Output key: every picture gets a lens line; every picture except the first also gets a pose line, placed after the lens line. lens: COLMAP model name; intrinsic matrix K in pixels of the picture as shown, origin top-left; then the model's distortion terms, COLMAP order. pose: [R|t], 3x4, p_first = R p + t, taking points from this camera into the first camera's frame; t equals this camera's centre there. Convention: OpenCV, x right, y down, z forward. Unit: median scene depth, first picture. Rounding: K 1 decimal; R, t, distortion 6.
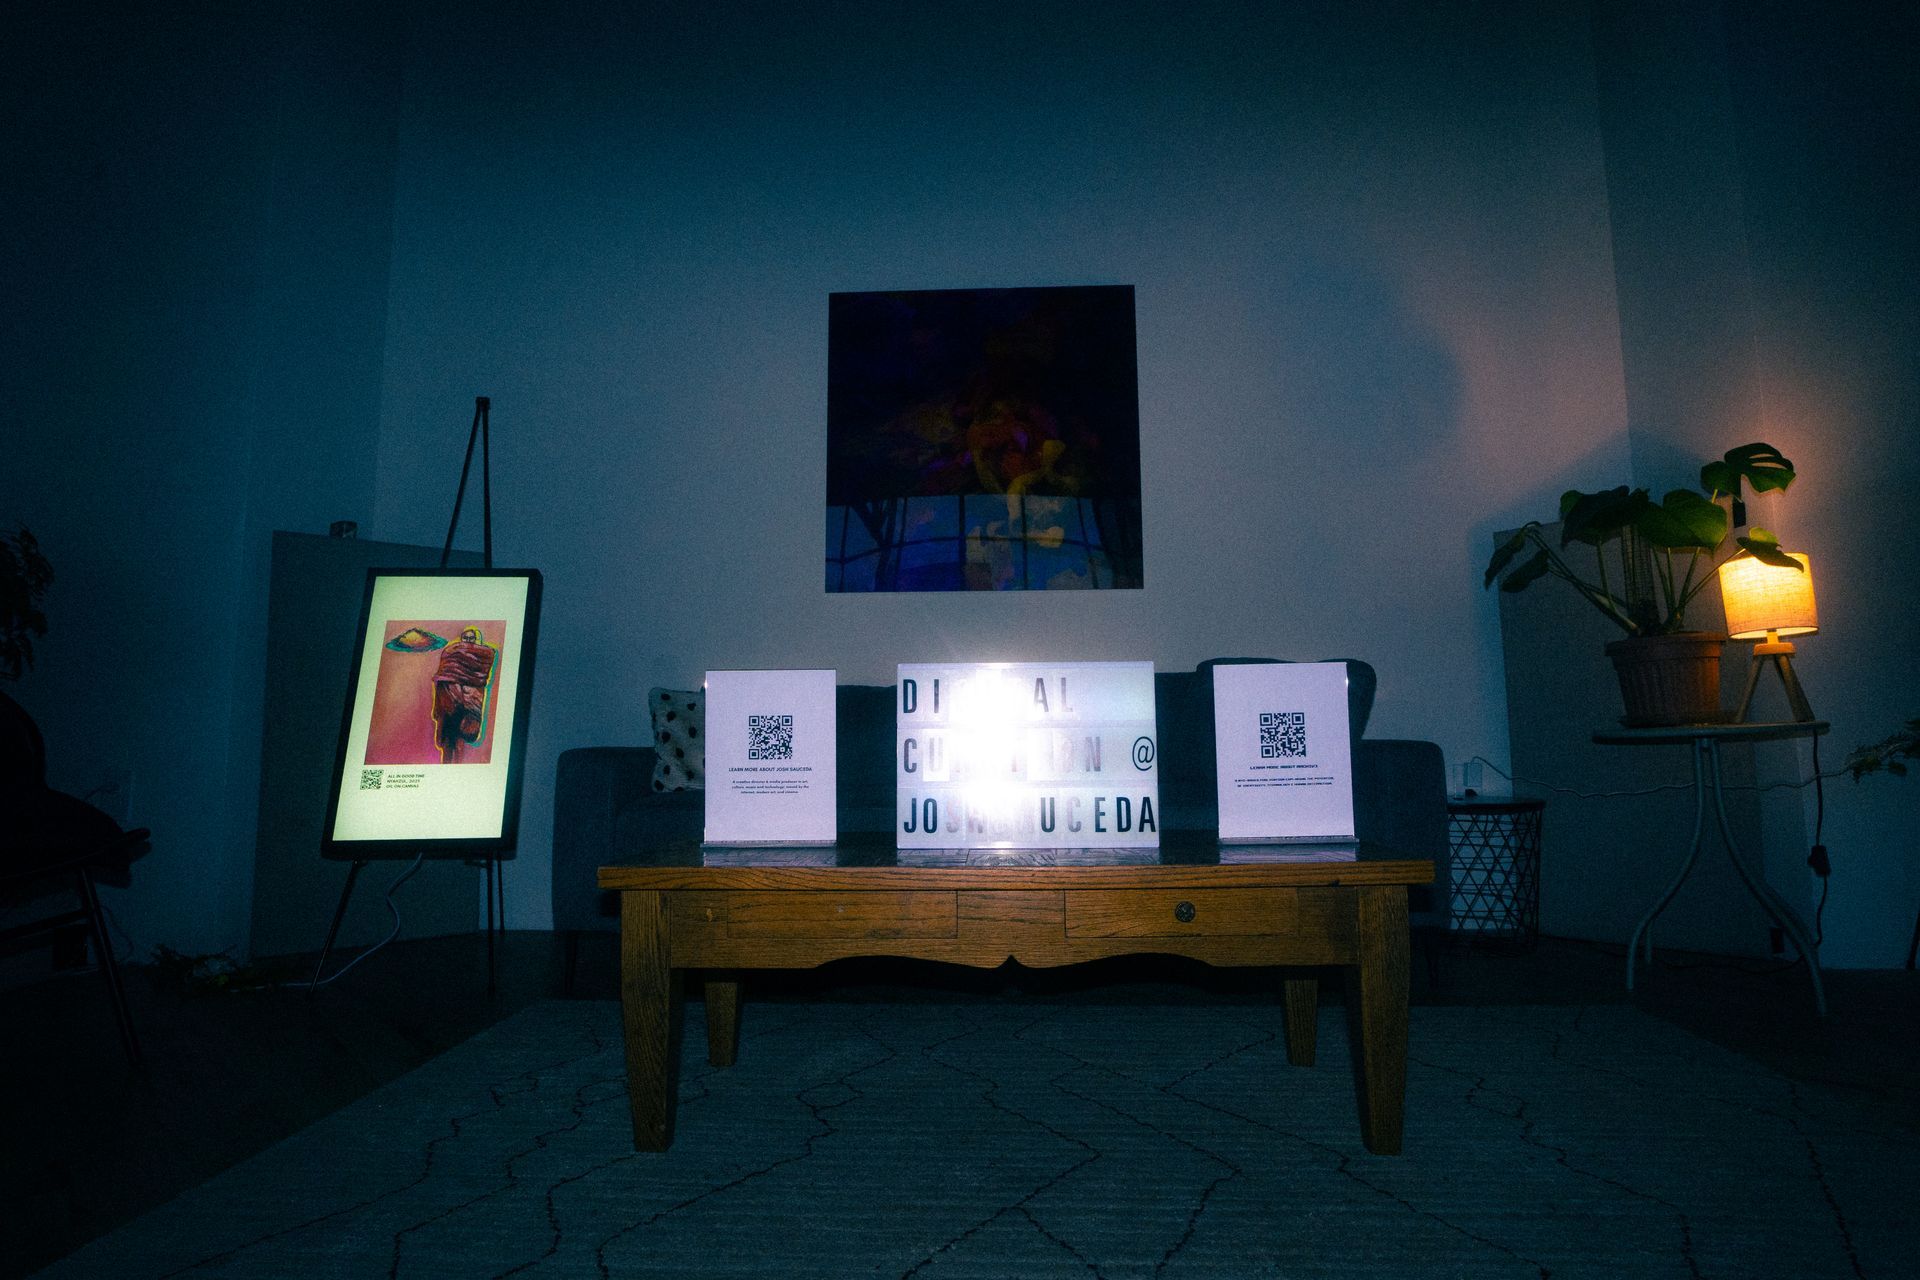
lens RADIAL K [[1000.6, 0, 960.0], [0, 1000.6, 640.0], [0, 0, 1]] dist [-0.061993, 0.033448]
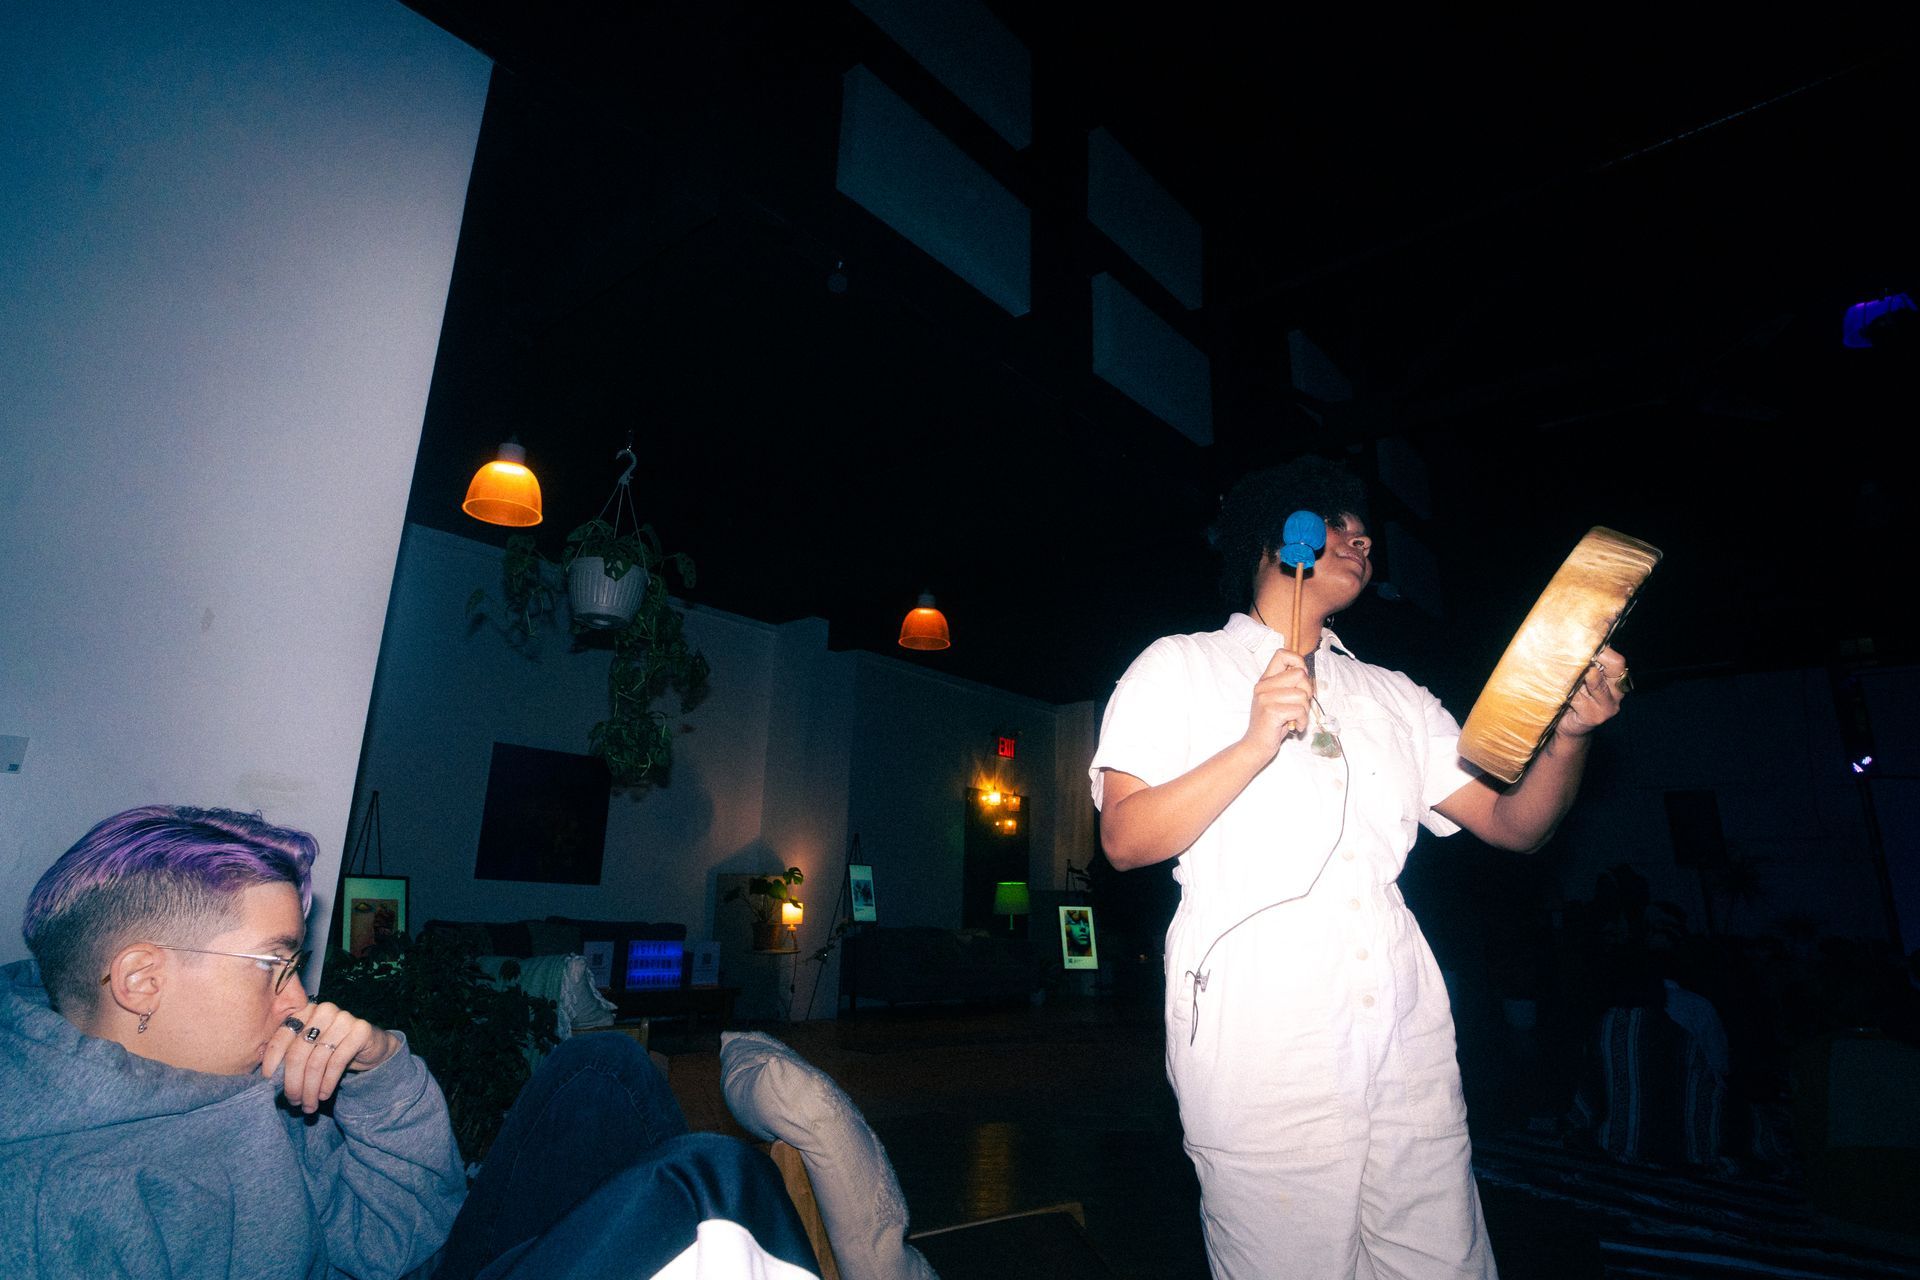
lens RADIAL K [[1000.6, 0, 960.0], [0, 1000.6, 640.0], [0, 0, 1]] dist [-0.061993, 0.033448]
pose [[0.624077, 0.228847, 0.747099, -1.682493], [-0.118406, 0.972805, -0.199075, -0.352069], [-0.772339, 0.035777, 0.634202, -1.764659]]
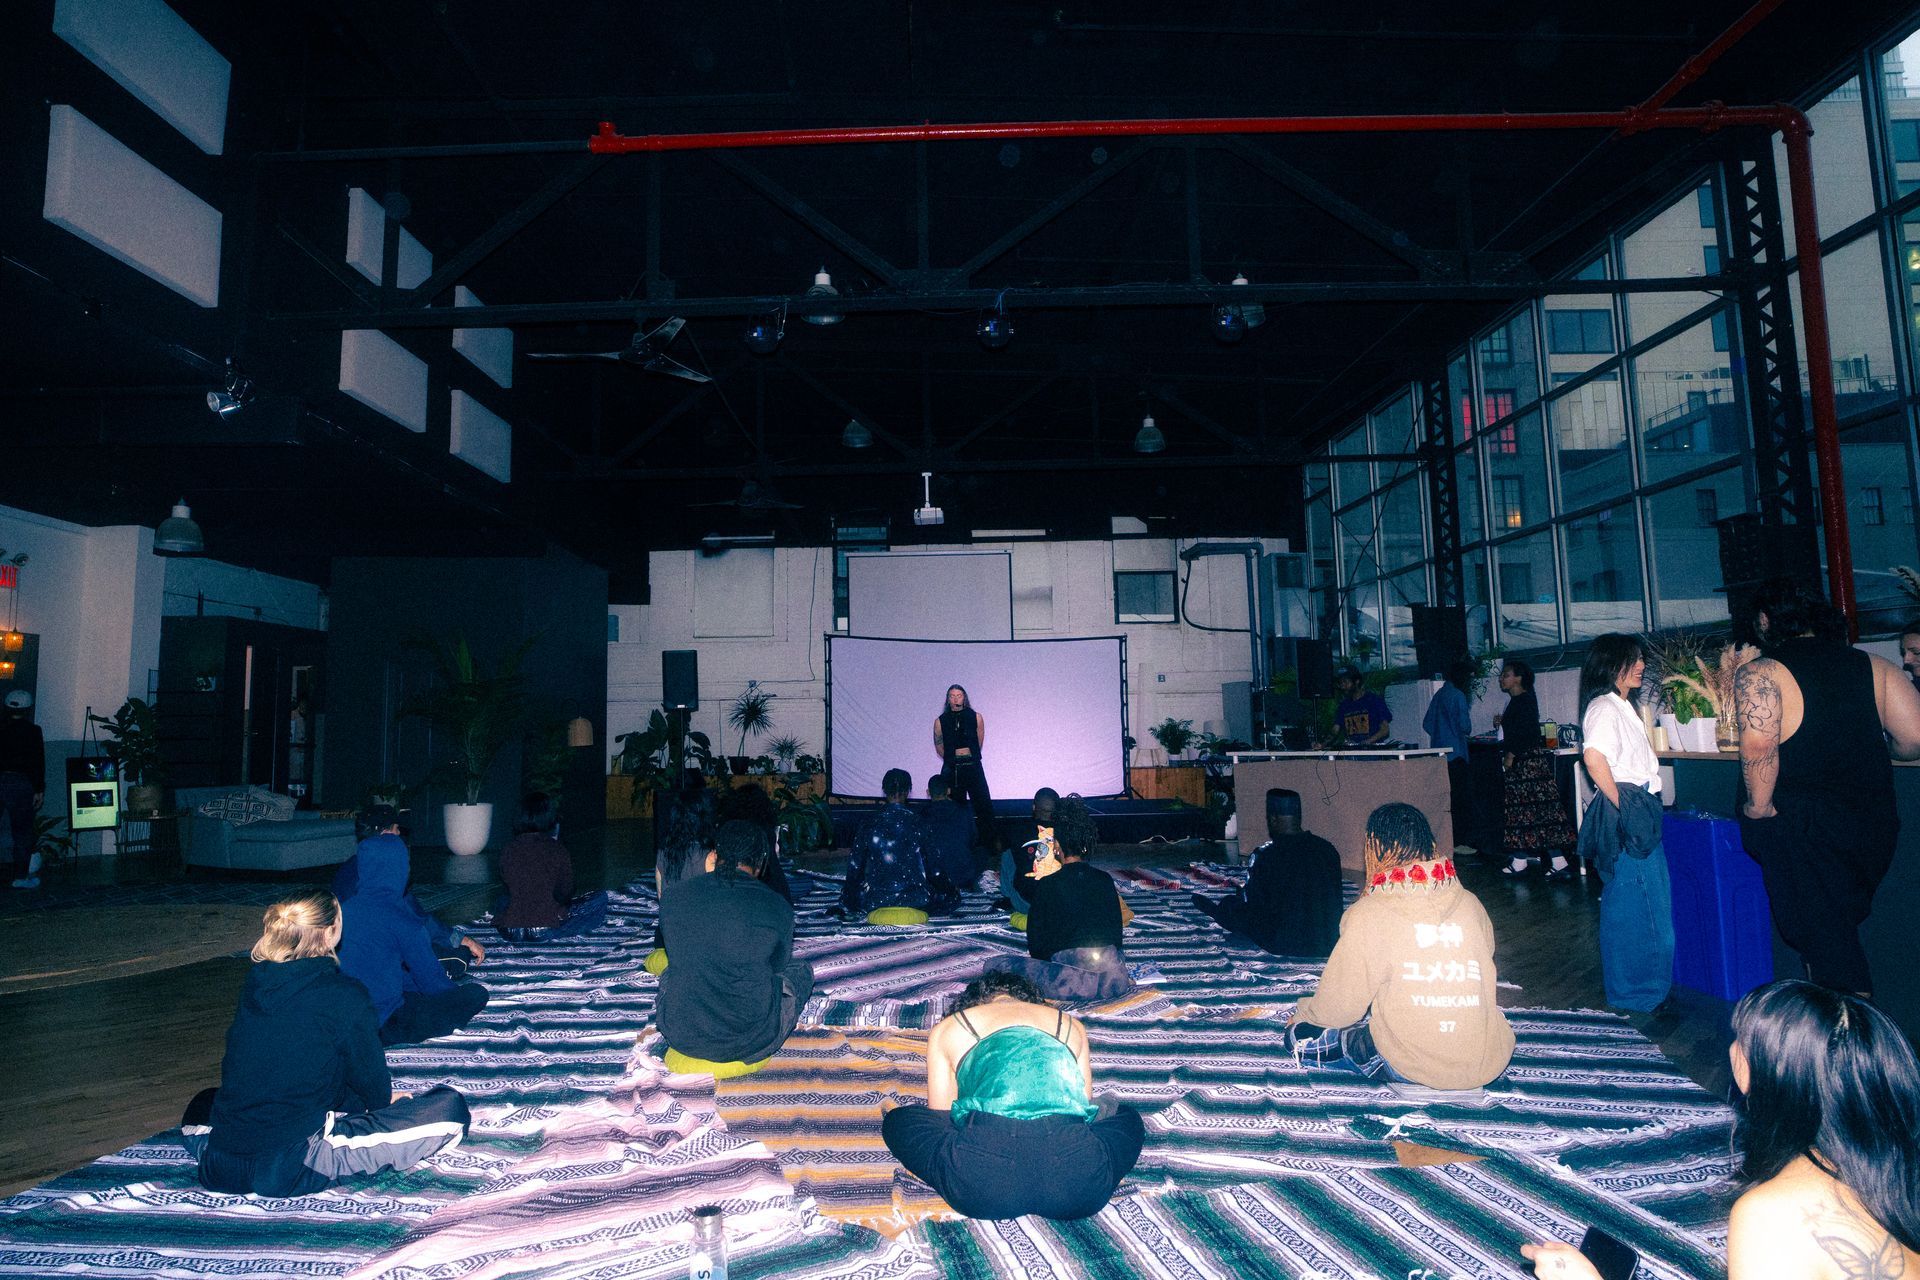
lens RADIAL K [[1080.7, 0, 901.3], [0, 1080.7, 620.4], [0, 0, 1]] dist [-0.063873, 0.035141]
pose [[-0.020880, 0.112521, 0.993430, -2.078100], [-0.090082, 0.989393, -0.113958, -0.509101], [-0.995715, -0.091869, -0.010522, -2.447303]]
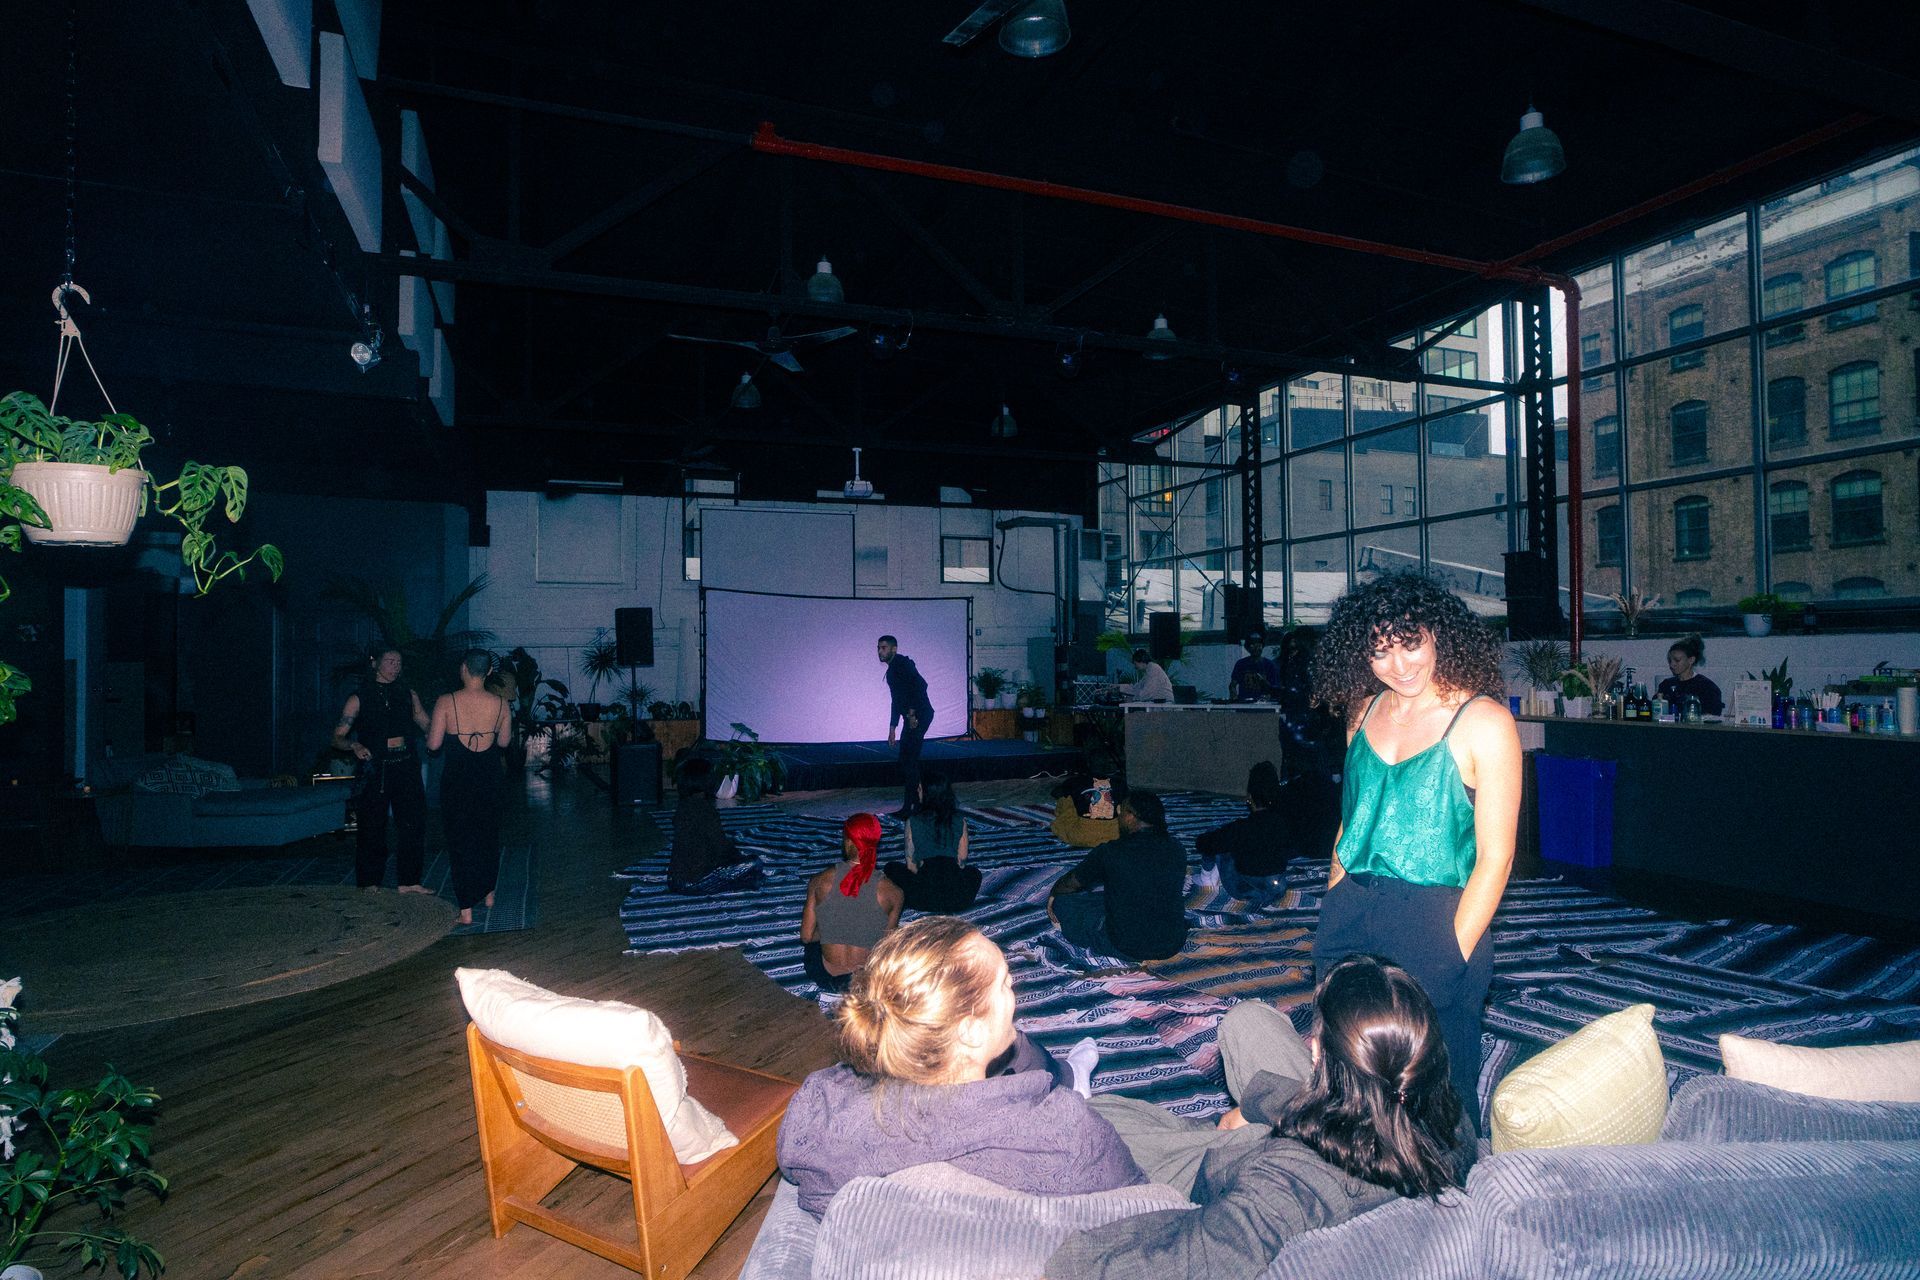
lens RADIAL K [[1057.6, 0, 960.0], [0, 1057.6, 640.0], [0, 0, 1]] dist [-0.061566, 0.030432]
pose [[-0.406970, 0.027566, 0.913026, -2.224620], [-0.083732, 0.994210, -0.067339, -0.490644], [-0.909596, -0.103854, -0.402306, -1.001011]]
